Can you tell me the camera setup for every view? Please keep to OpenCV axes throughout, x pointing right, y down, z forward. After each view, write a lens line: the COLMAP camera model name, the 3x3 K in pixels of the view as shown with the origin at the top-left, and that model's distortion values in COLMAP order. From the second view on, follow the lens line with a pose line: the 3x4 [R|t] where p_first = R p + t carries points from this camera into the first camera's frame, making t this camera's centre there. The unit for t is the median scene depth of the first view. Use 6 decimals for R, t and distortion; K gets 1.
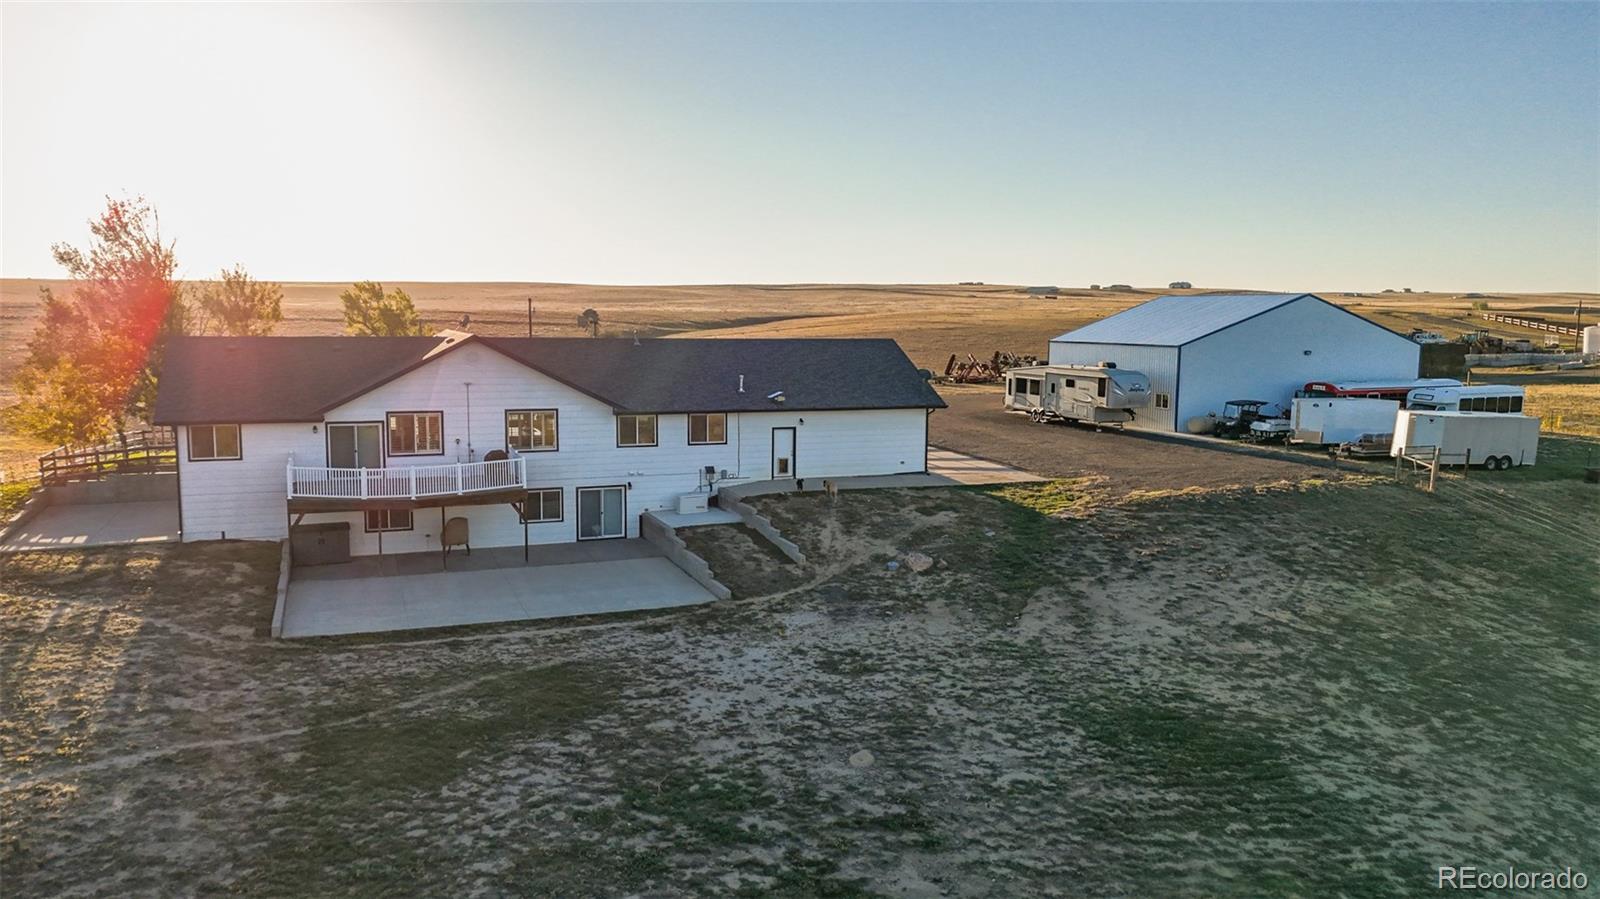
lens RADIAL K [[1209.6, 0, 800.0], [0, 1209.6, 449.5], [0, 0, 1]] dist [0.053032, -0.004401]
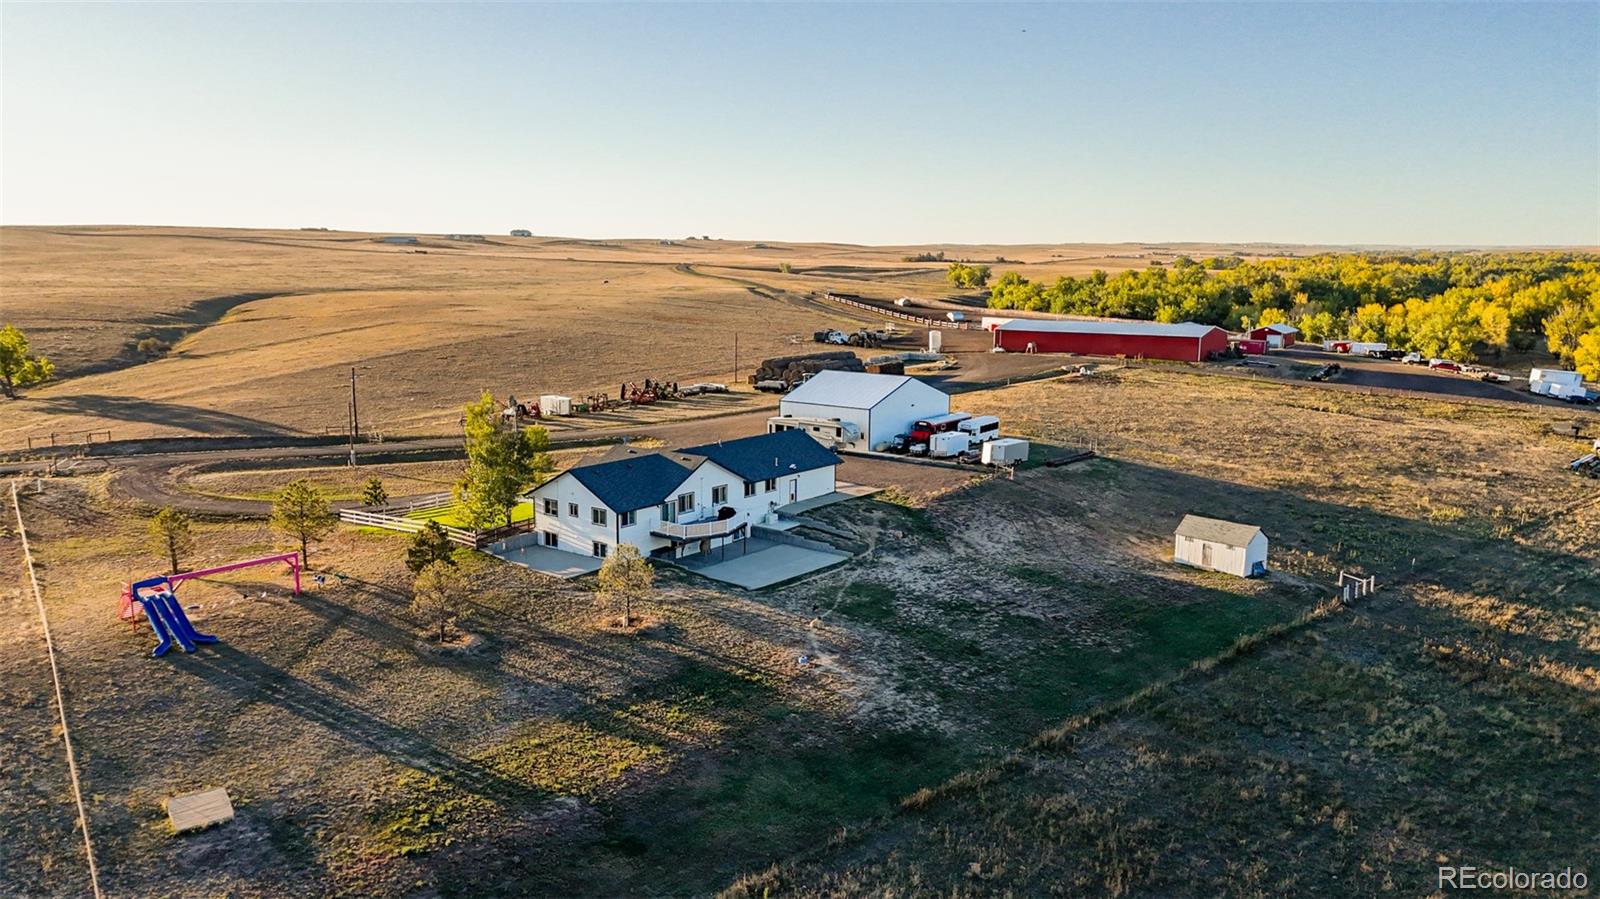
lens RADIAL K [[1209.6, 0, 800.0], [0, 1209.6, 449.5], [0, 0, 1]] dist [0.053032, -0.004401]
pose [[0.853210, -0.085495, 0.514512, -1.282532], [0.057499, 0.995879, 0.070131, -0.256972], [-0.518388, -0.030253, 0.854610, -1.020257]]
